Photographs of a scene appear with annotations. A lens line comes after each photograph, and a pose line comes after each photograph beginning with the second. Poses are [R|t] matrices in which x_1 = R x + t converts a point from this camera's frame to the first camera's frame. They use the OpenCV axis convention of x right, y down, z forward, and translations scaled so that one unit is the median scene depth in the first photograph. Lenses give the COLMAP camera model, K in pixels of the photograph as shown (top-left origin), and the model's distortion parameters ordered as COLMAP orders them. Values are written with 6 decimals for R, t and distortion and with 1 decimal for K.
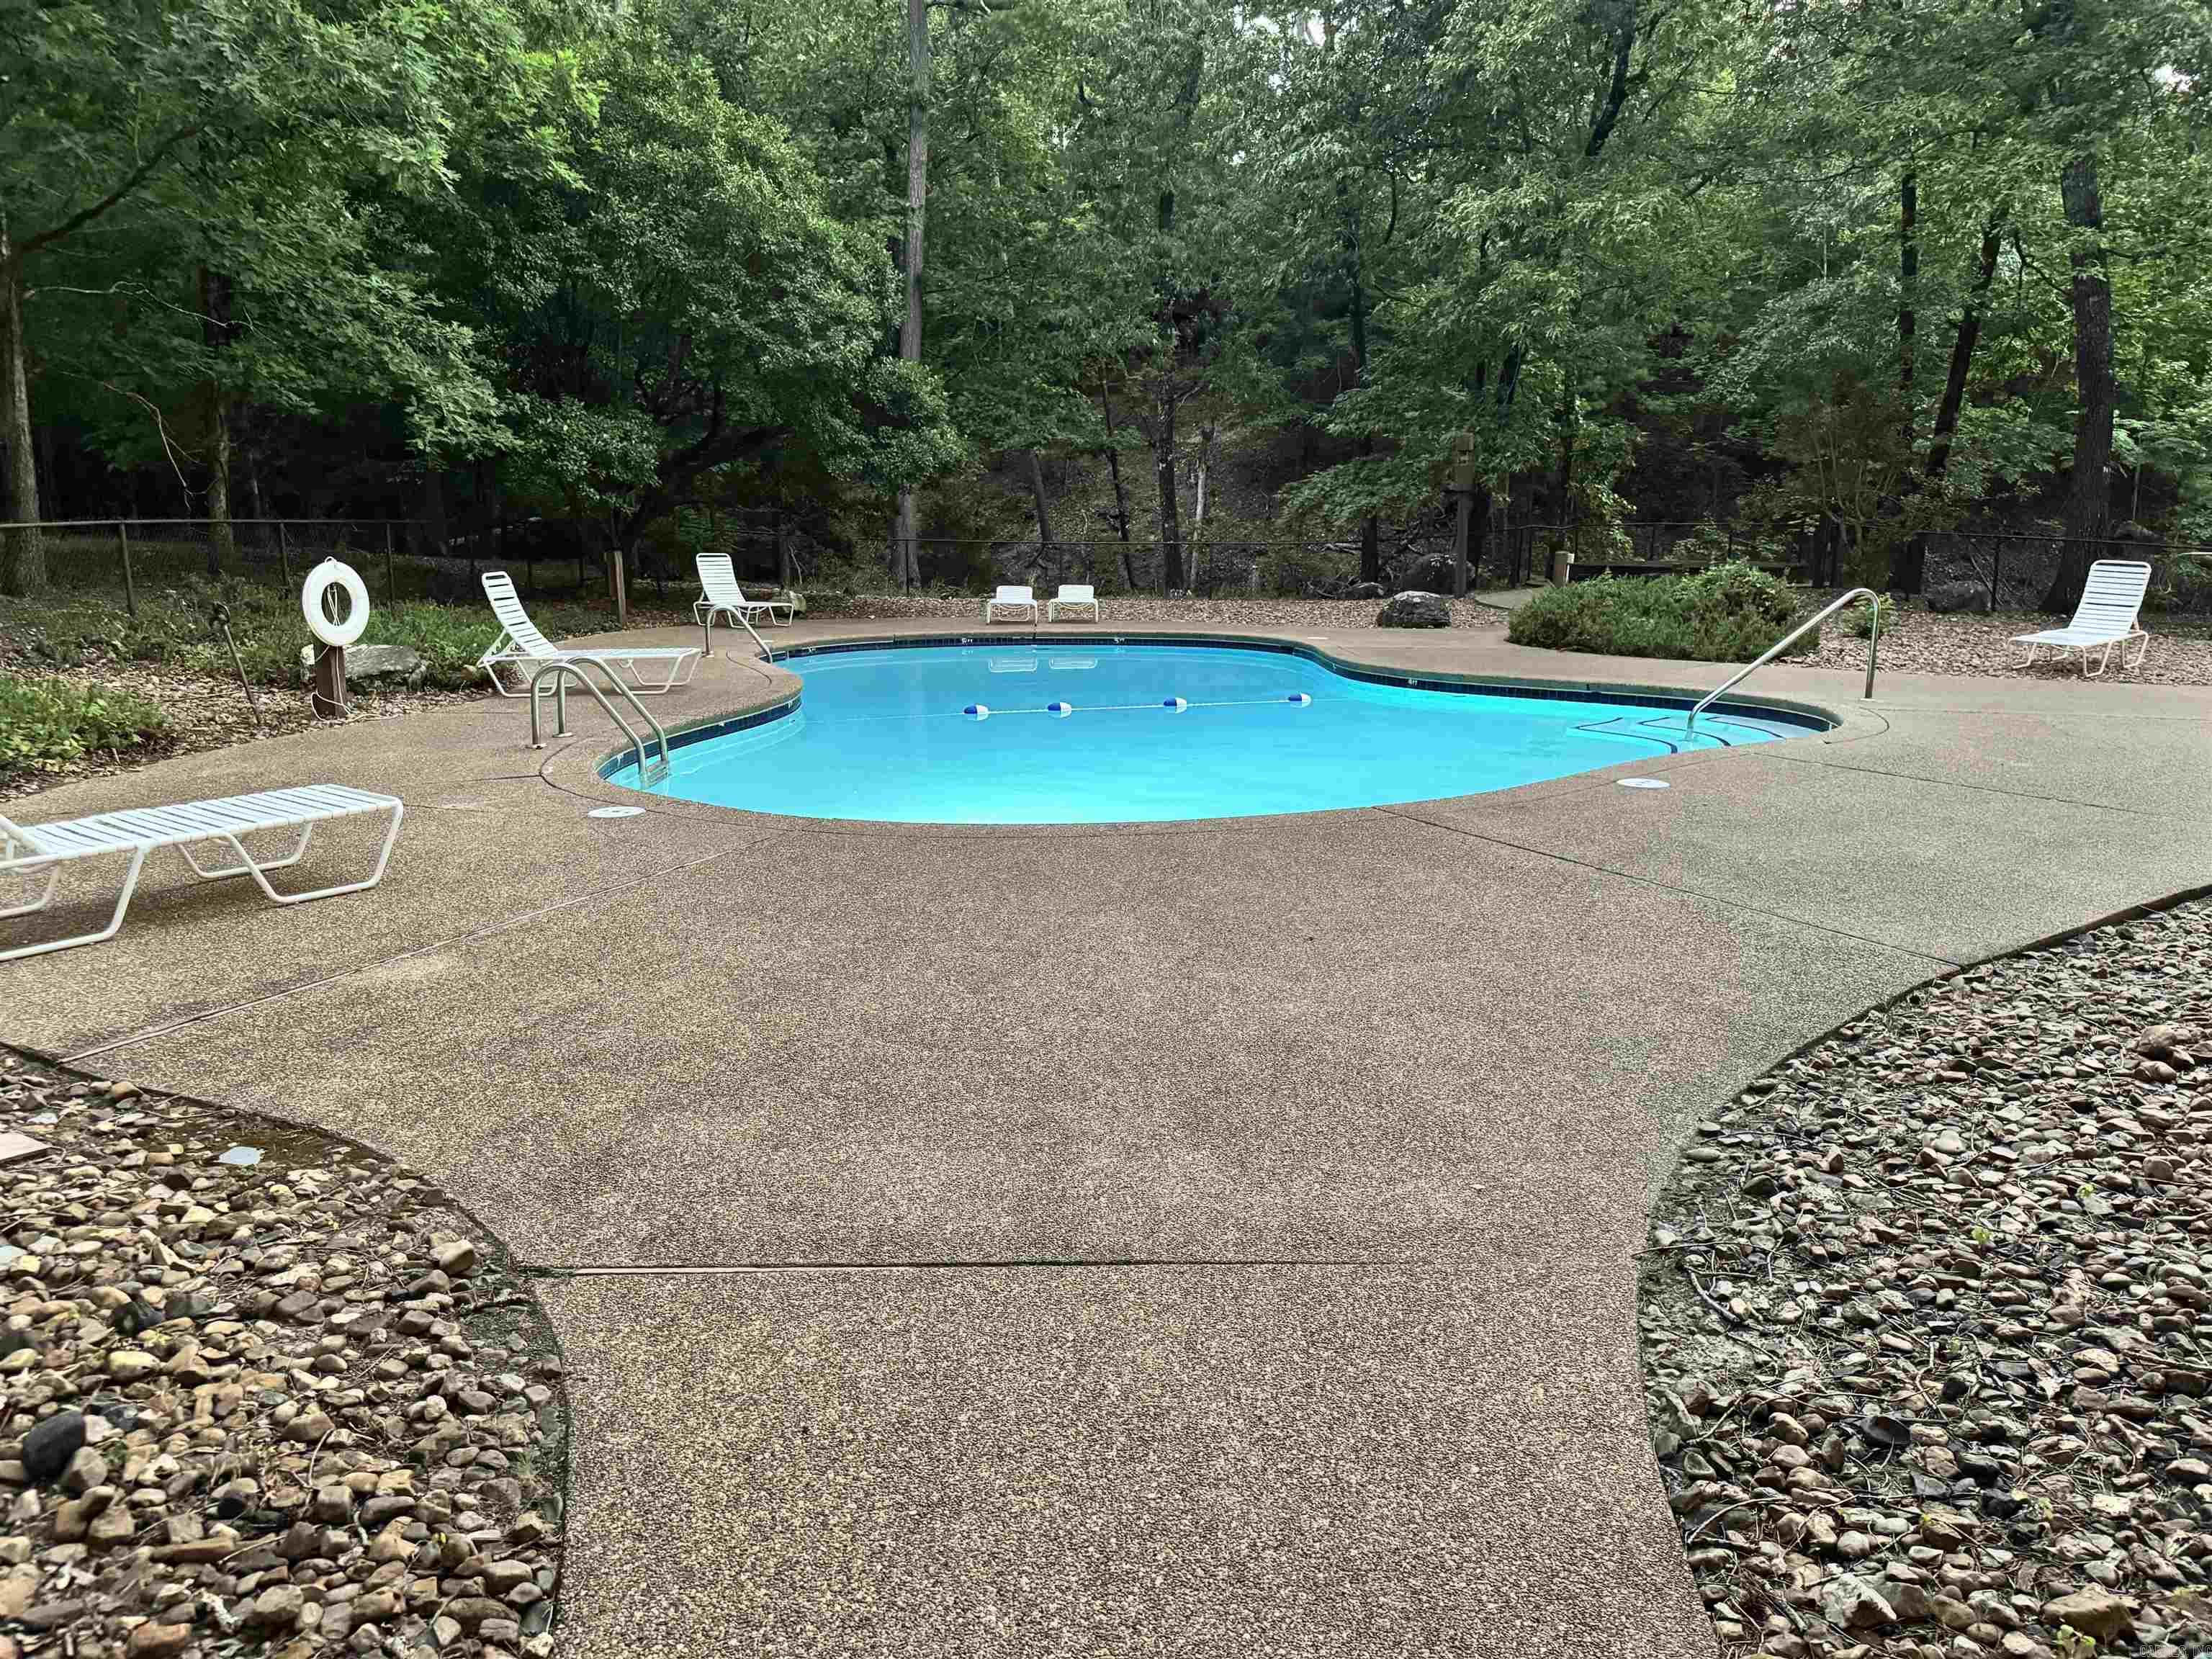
lens RADIAL K [[1558.6, 0, 1106.0], [0, 1558.6, 829.5], [0, 0, 1]] dist [0.167842, -0.193172]
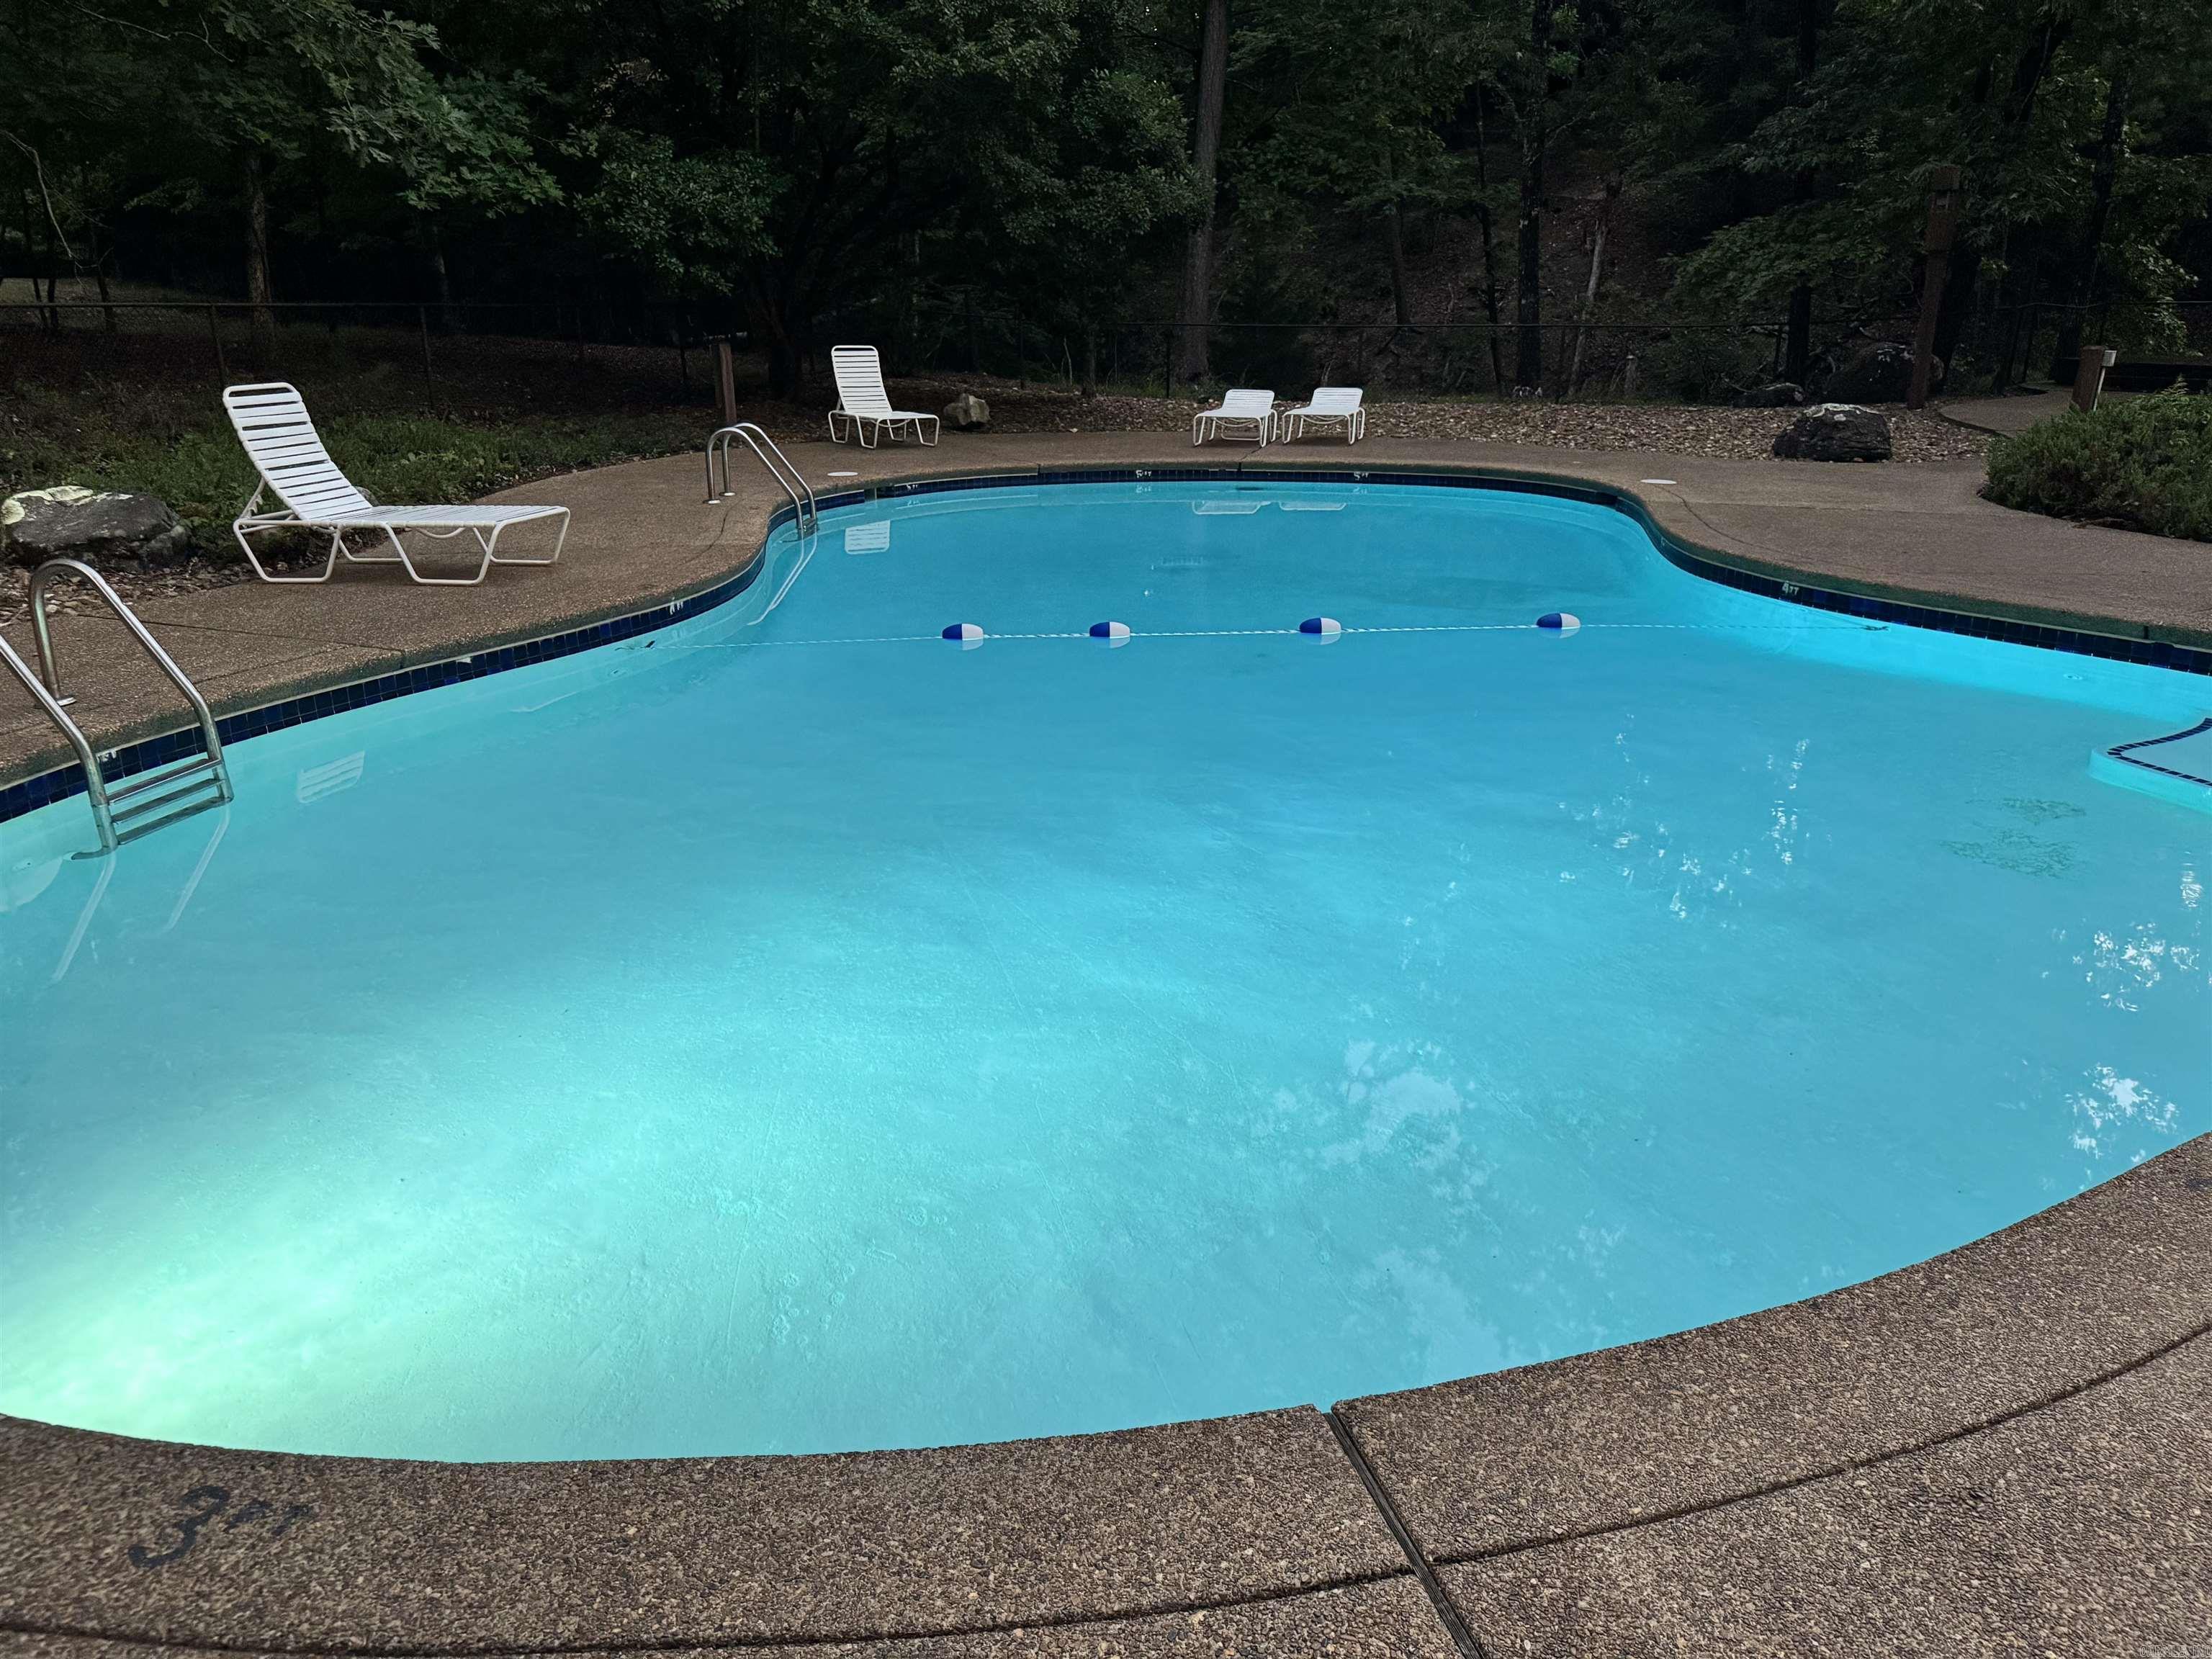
lens RADIAL K [[1616.2, 0, 1106.0], [0, 1616.2, 829.5], [0, 0, 1]] dist [0.028881, 0.002299]
pose [[0.972480, 0.070460, -0.222077, 0.059242], [-0.042920, 0.991040, 0.126485, -0.045765], [0.228999, -0.113473, 0.966790, 0.238108]]
